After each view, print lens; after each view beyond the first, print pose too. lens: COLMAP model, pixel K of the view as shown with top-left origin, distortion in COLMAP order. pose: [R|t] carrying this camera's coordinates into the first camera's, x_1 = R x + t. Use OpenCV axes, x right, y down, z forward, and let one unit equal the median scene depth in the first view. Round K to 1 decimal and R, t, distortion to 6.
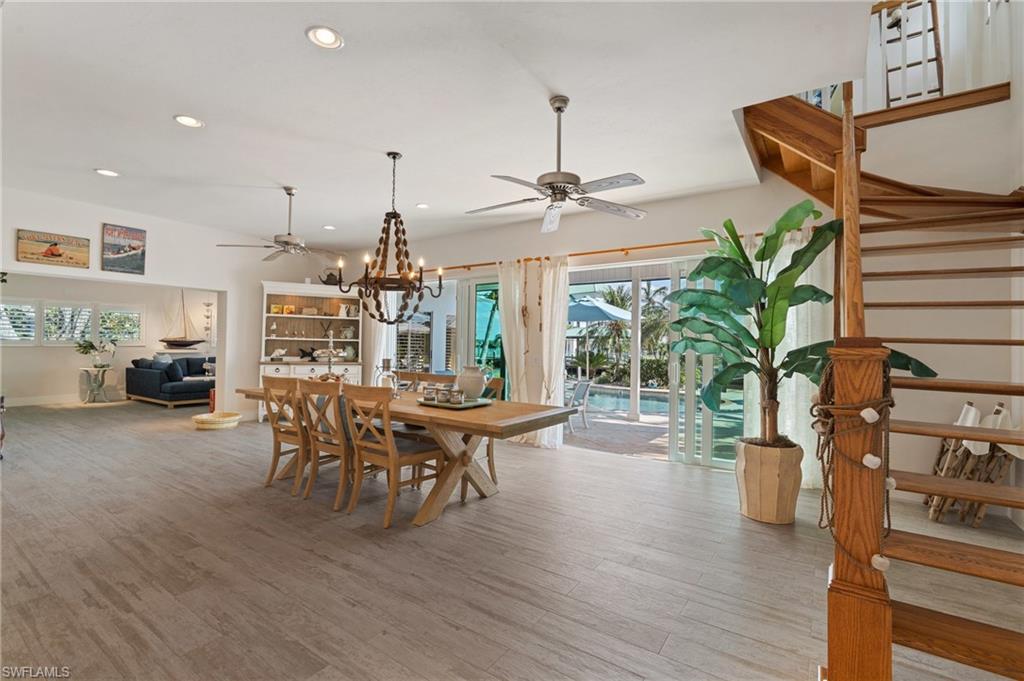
lens RADIAL K [[454.2, 0, 512.0], [0, 454.2, 340.5], [0, 0, 1]] dist [-0.001957, 0.000285]
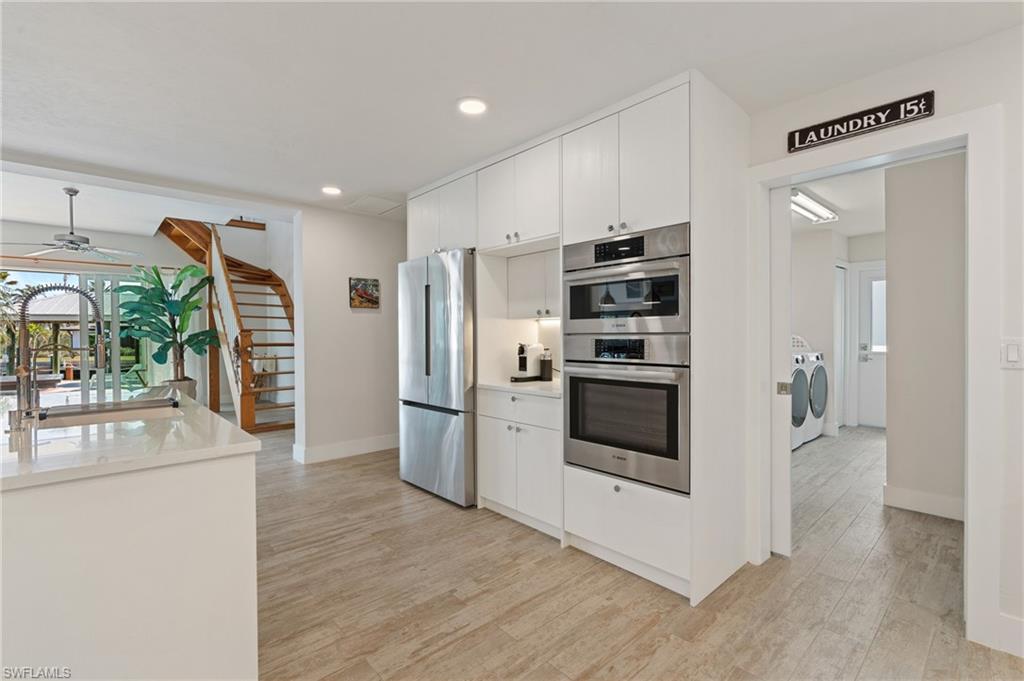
lens RADIAL K [[454.2, 0, 512.0], [0, 454.2, 340.5], [0, 0, 1]] dist [-0.001957, 0.000285]
pose [[0.216540, -0.028239, 0.975865, -1.108838], [-0.002811, 0.999559, 0.029548, -0.016239], [-0.976270, -0.009142, 0.216365, -0.904837]]
